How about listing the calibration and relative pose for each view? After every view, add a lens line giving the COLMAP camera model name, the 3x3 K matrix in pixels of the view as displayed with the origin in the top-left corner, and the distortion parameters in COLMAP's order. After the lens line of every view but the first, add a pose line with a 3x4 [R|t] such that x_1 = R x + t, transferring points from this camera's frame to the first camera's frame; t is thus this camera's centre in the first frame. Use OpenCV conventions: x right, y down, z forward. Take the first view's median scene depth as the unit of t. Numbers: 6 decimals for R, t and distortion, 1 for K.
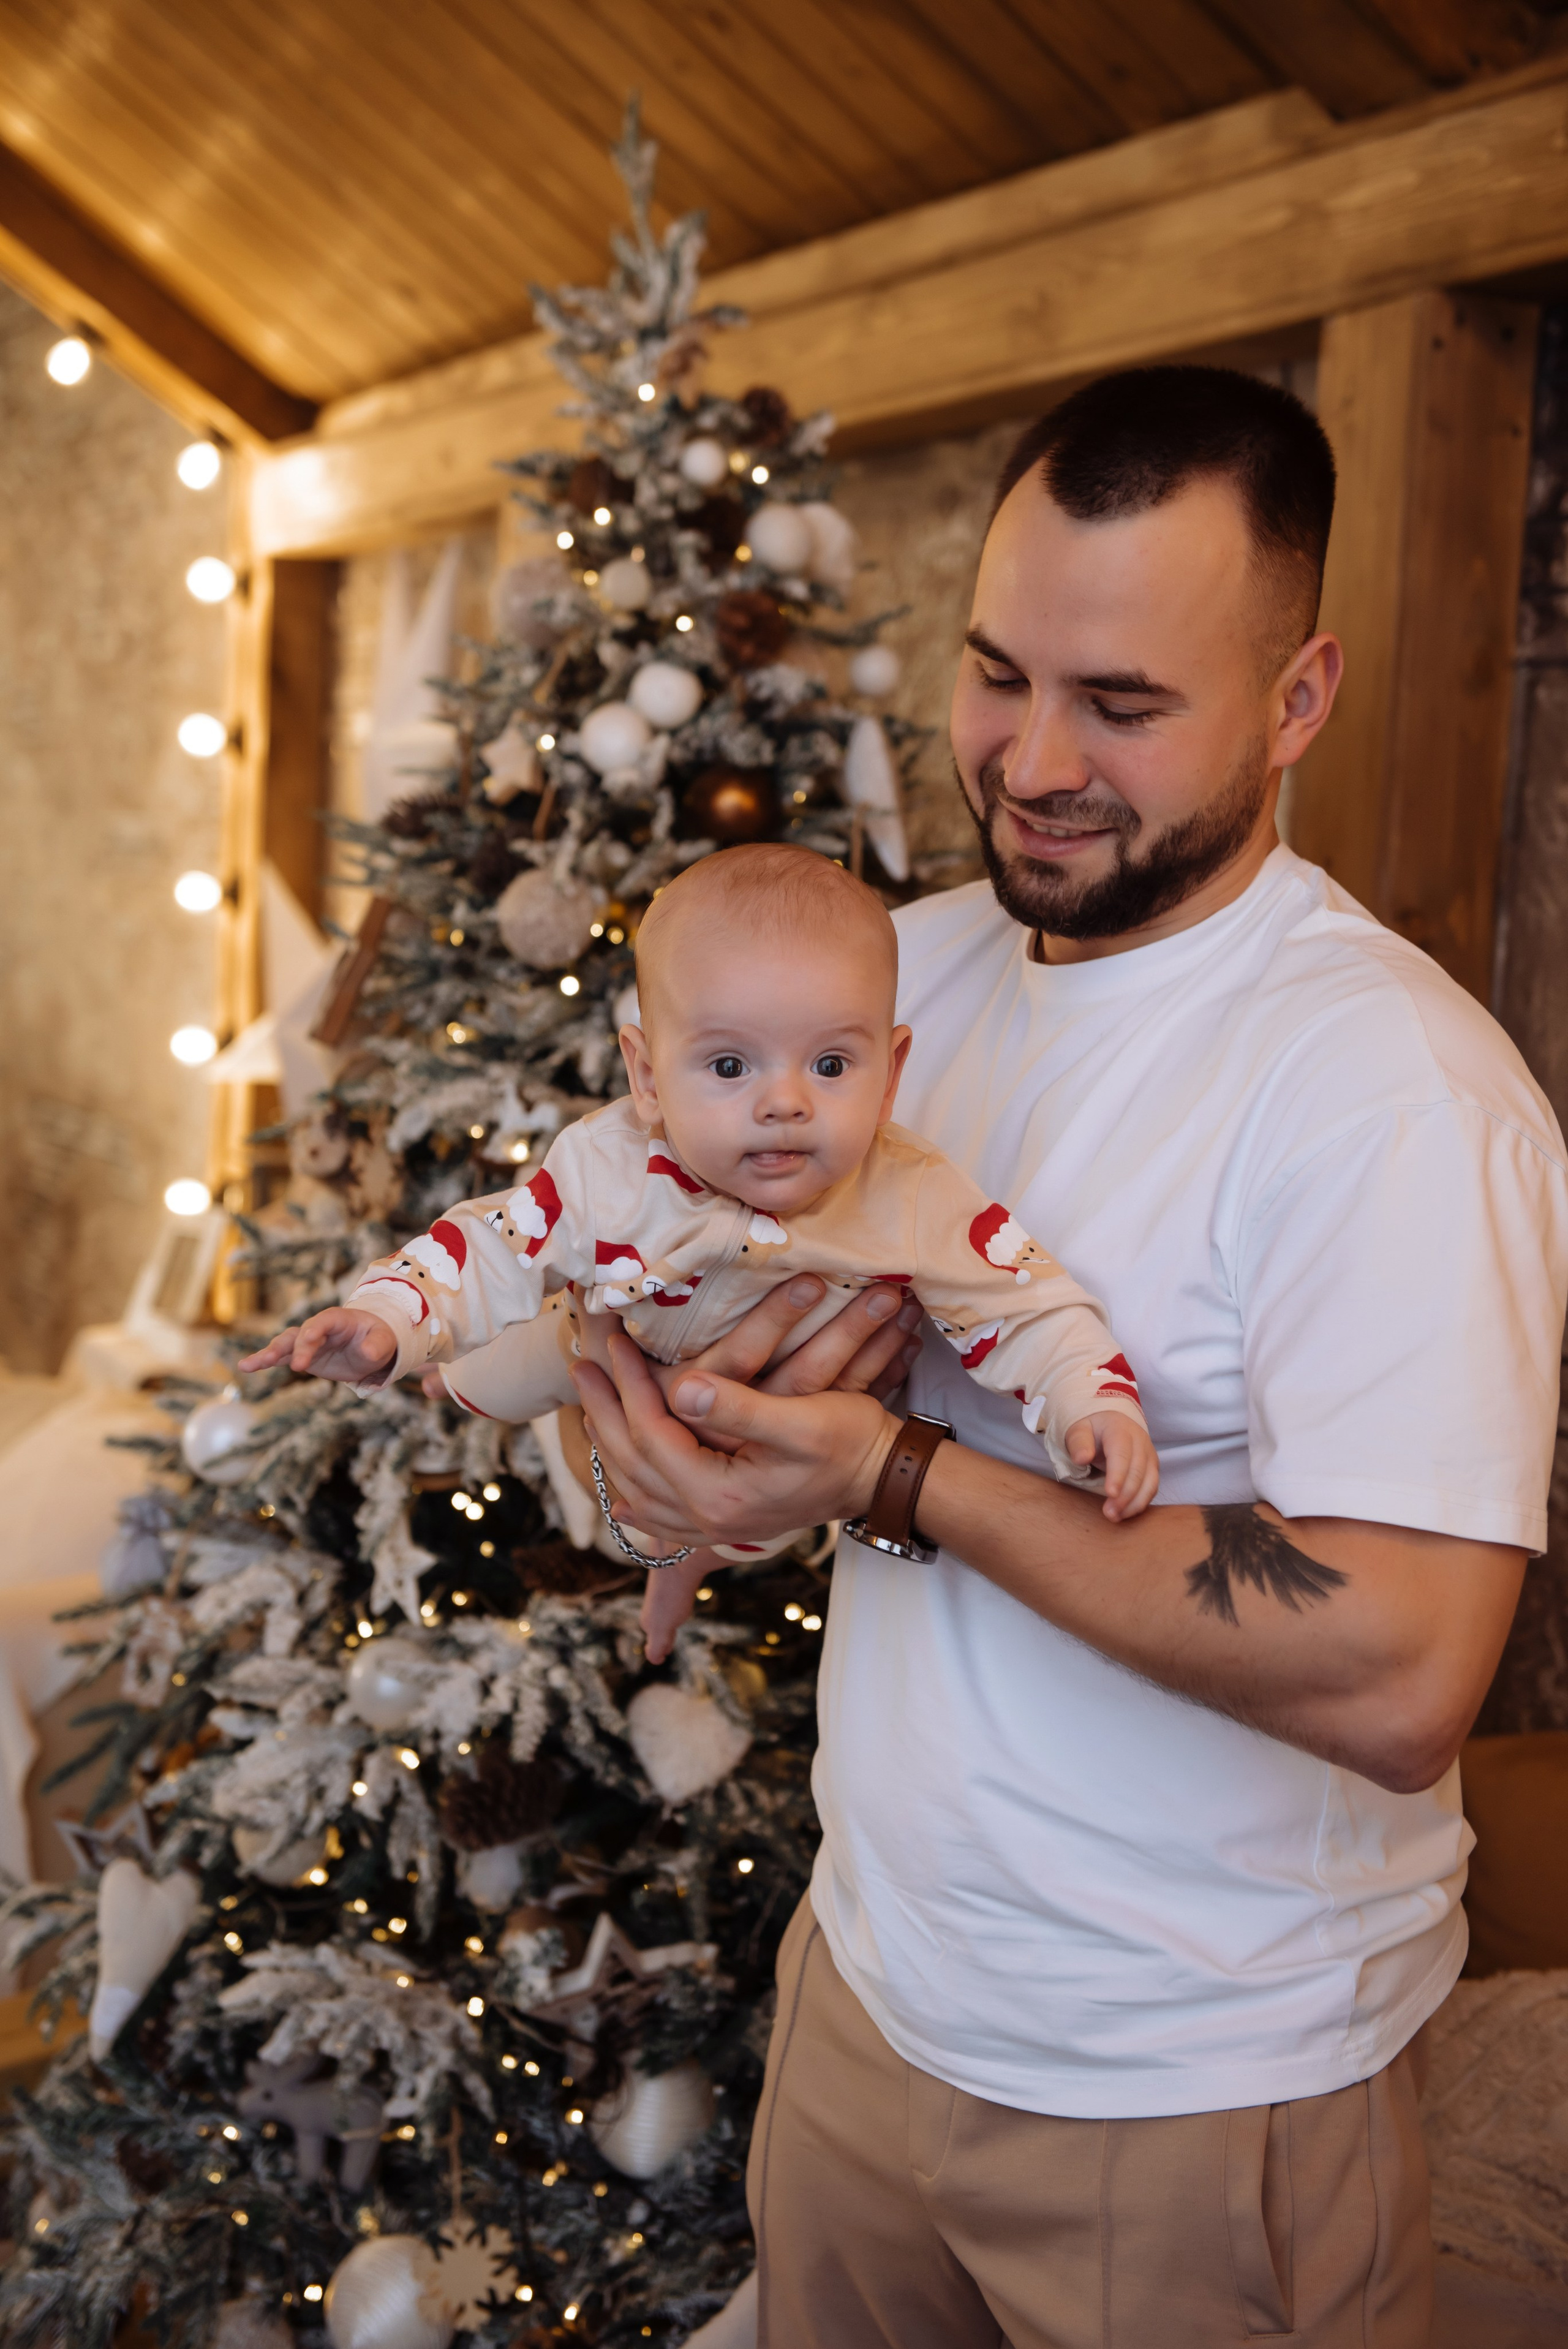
lens RADIAL K [[3298.3, 0, 765.5], [0, 3298.3, 1164.4], [0, 0, 1]] dist [0.111462, 0.000000]
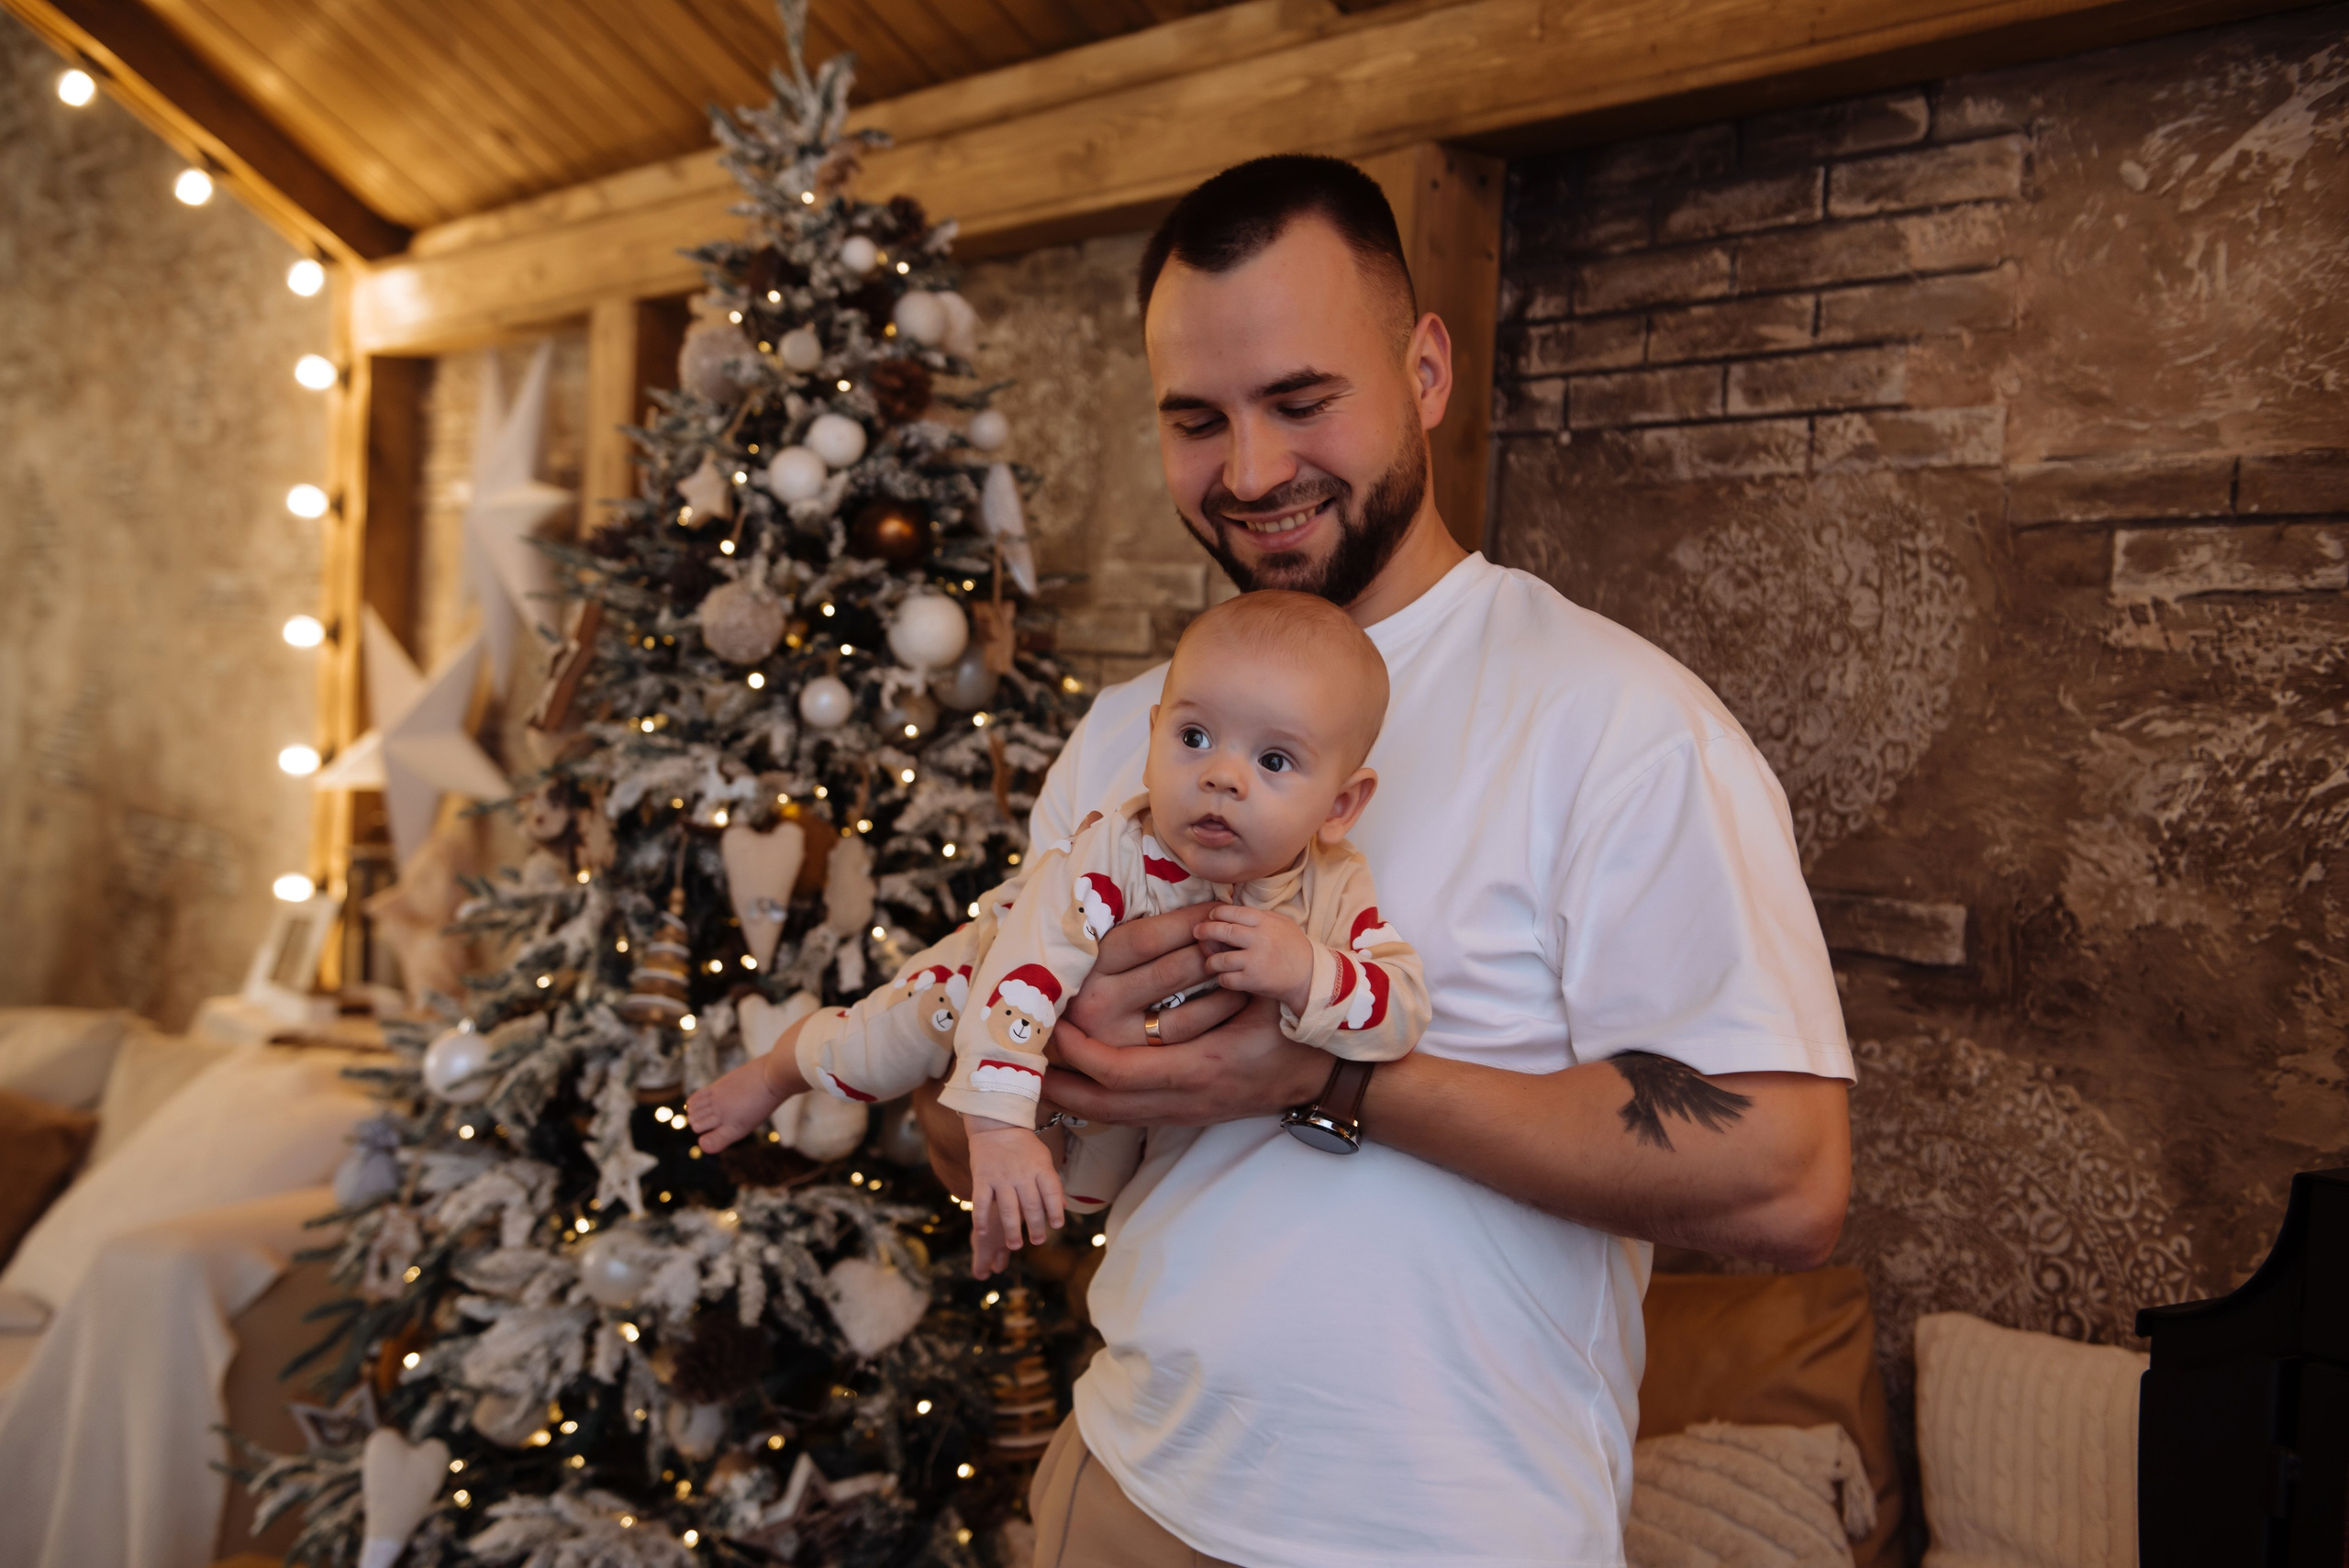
lens RADIAL K [[2575.7, 0, 1159.9], [0, 2575.7, 798.8], [0, 0, 1]] dist [0.063738, 0.000000]
pose [[0.981718, -0.005741, 0.190253, -0.093697], [0.011575, 0.999496, -0.029564, 0.018460], [-0.189988, 0.031225, 0.981290, 0.051292]]
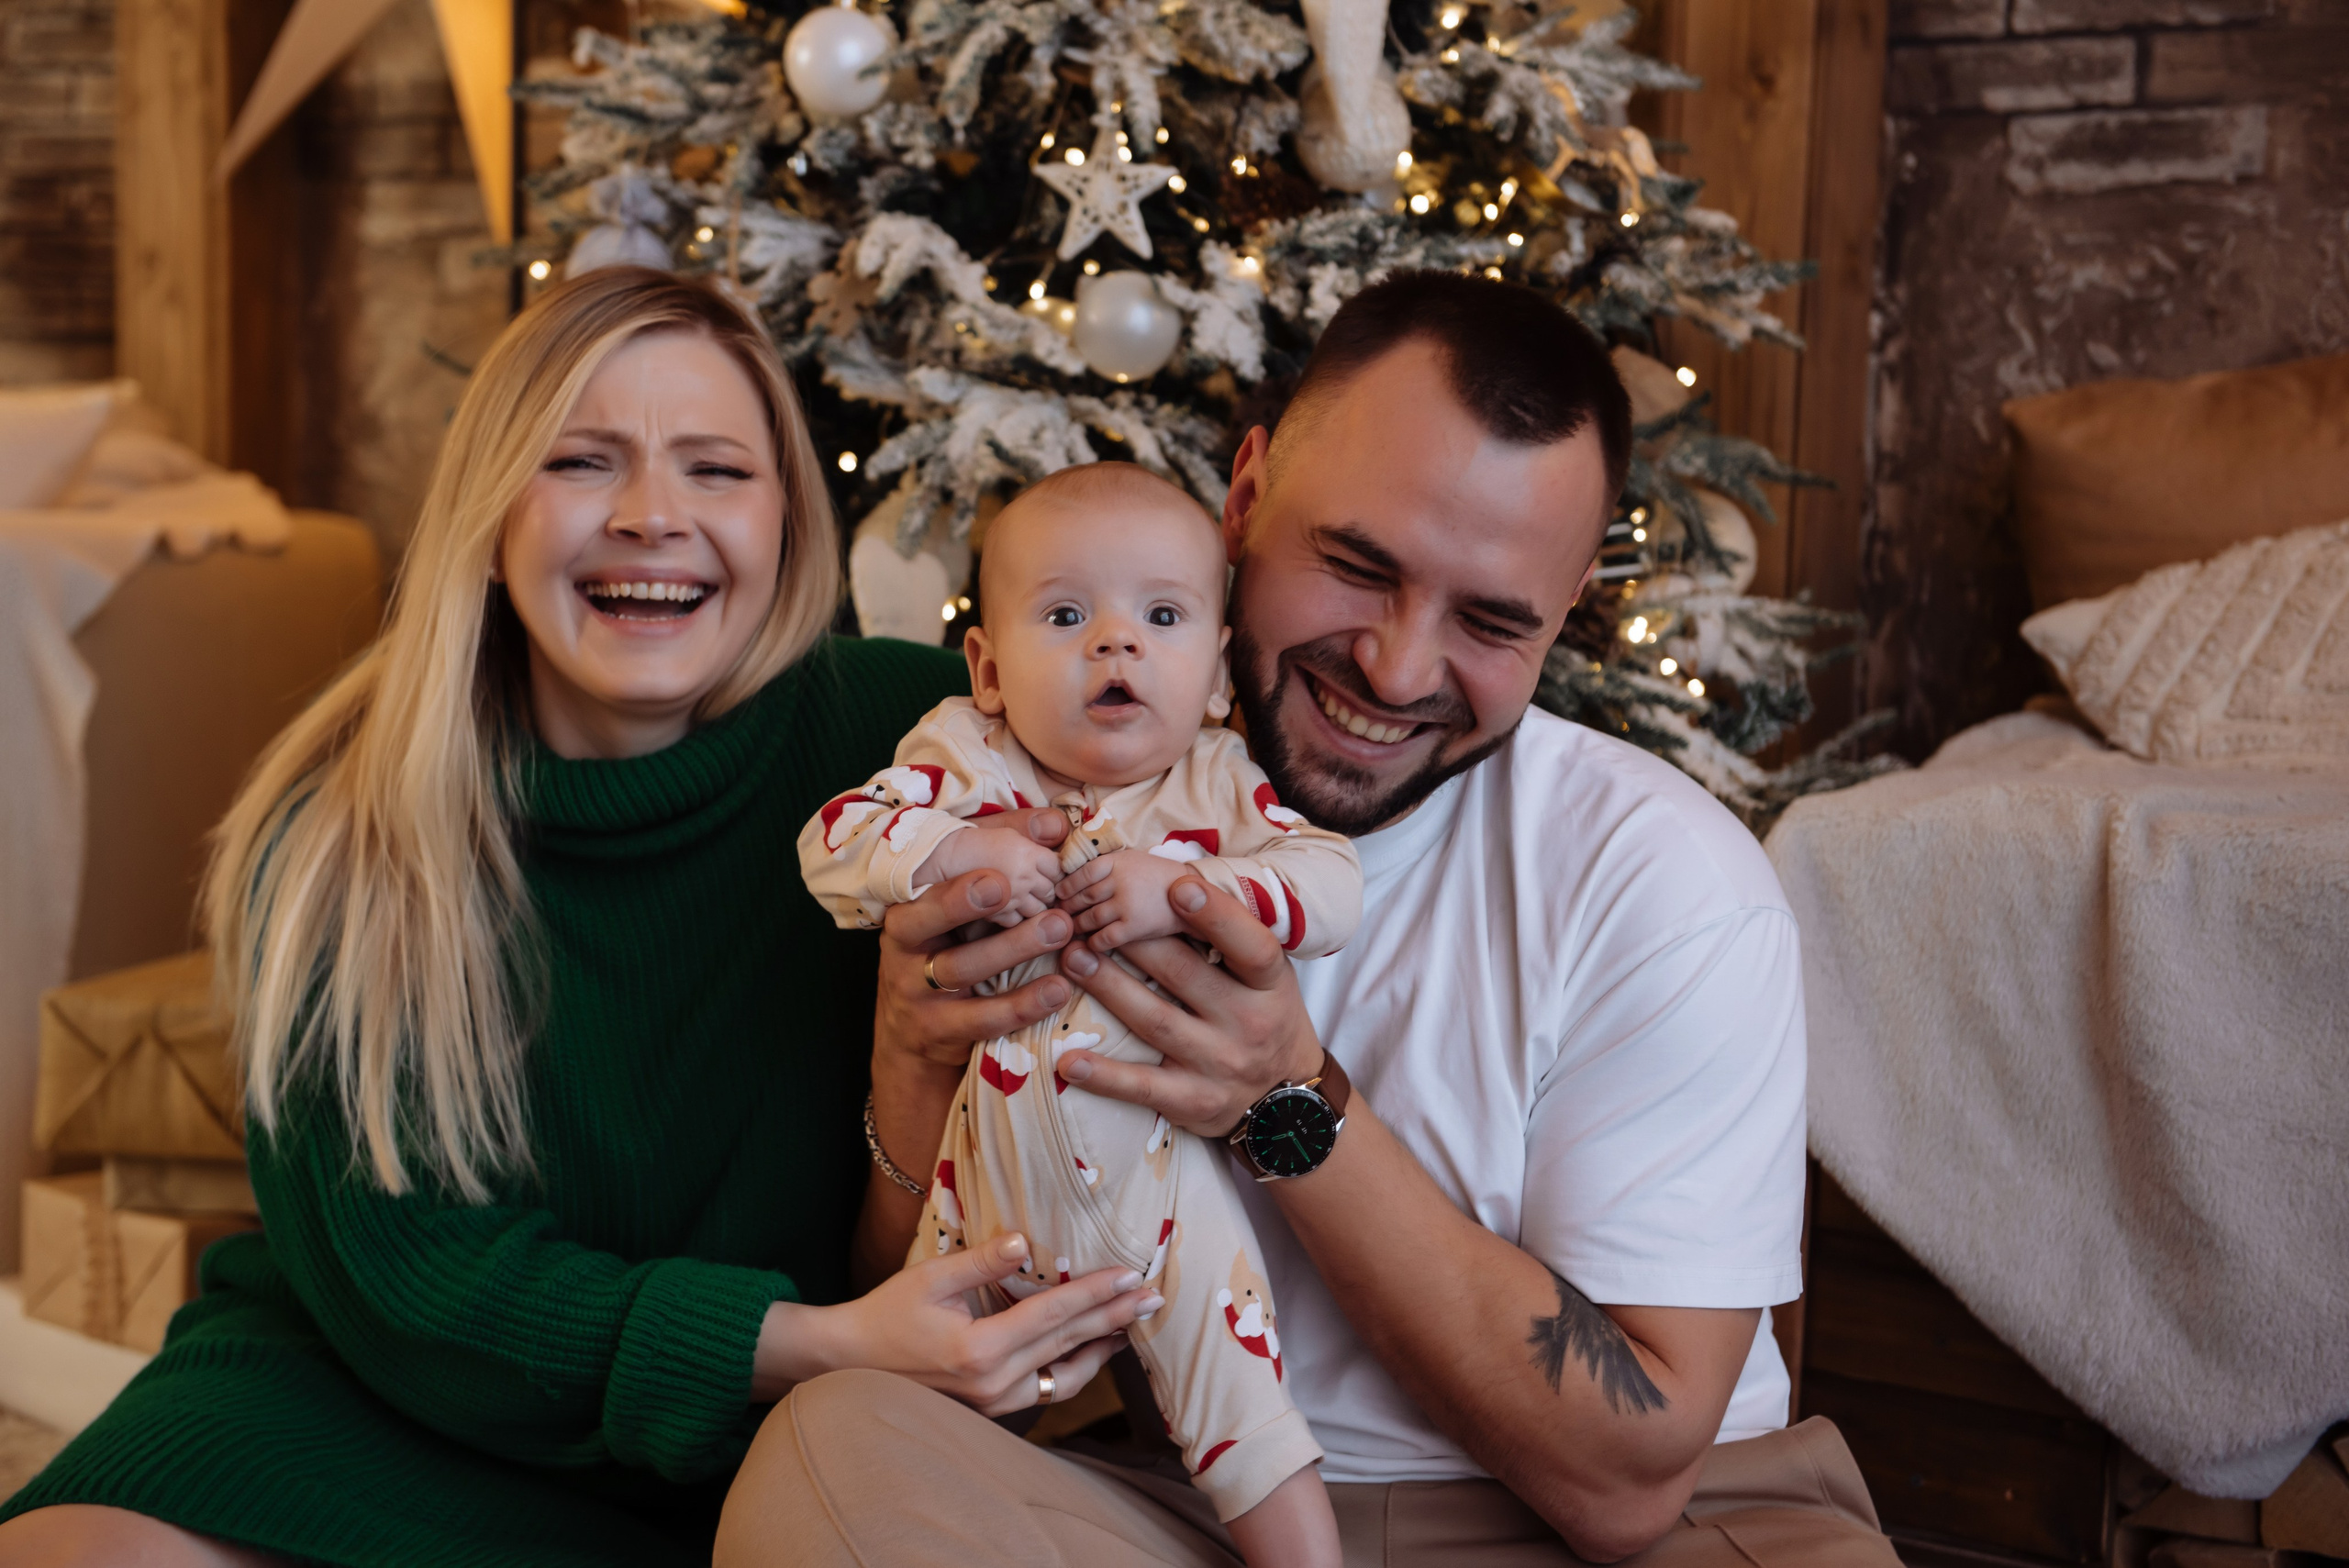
lens RADIAL K [[3670.8, 0, 1165.2], [0, 3670.8, 789.3], [0, 0, 1]] dist [0.129103, 0.000000]
pose [[0.859876, -0.065814, 0.506243, -0.557999], [0.051621, 0.997782, 0.042035, 0.225061], [-0.507886, -0.010013, 0.861366, 0.183161]]
